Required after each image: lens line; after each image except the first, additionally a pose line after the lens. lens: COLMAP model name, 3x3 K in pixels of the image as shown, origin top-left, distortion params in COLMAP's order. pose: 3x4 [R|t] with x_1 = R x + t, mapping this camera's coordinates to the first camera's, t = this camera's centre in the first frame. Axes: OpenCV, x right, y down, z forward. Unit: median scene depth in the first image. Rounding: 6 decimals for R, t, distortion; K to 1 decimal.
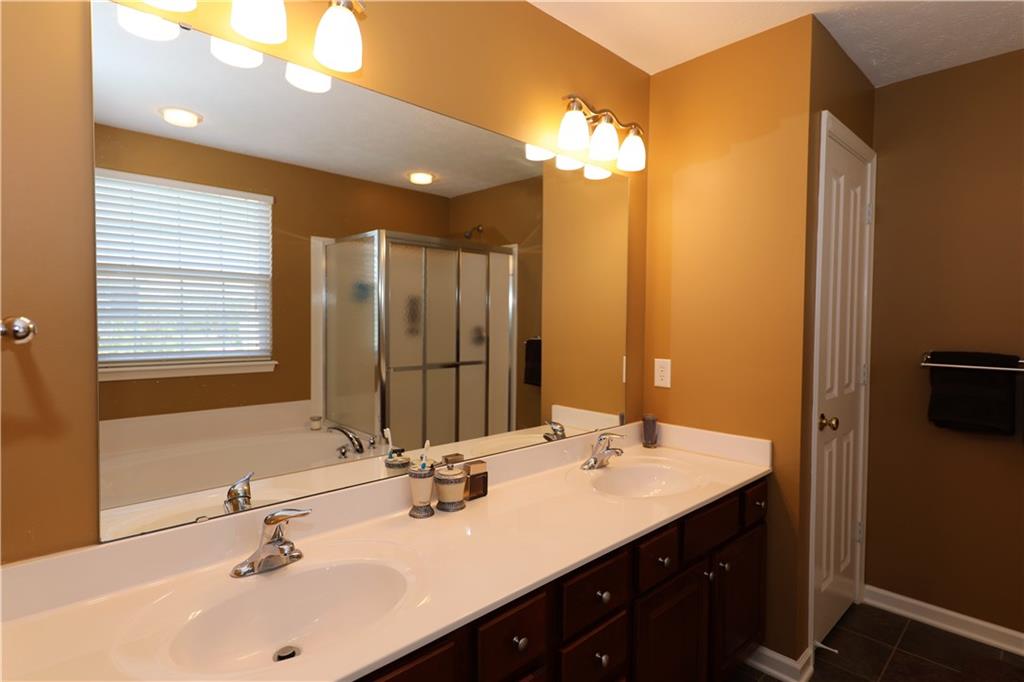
lens RADIAL K [[529.1, 0, 512.0], [0, 529.1, 341.0], [0, 0, 1]] dist [0.040876, -0.000007]
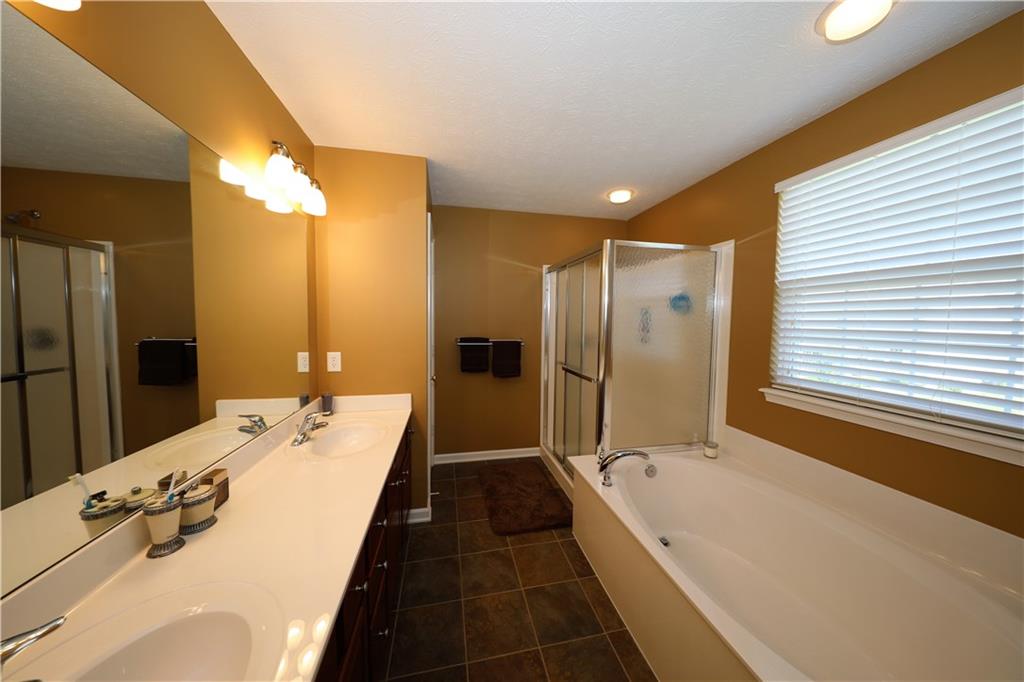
lens RADIAL K [[326.1, 0, 512.0], [0, 326.1, 341.0], [0, 0, 1]] dist [-0.000393, -0.000090]
pose [[0.536810, -0.059905, 0.841574, -0.214761], [0.025995, 0.998177, 0.054471, -0.034558], [-0.843303, -0.007363, 0.537388, 0.140033]]
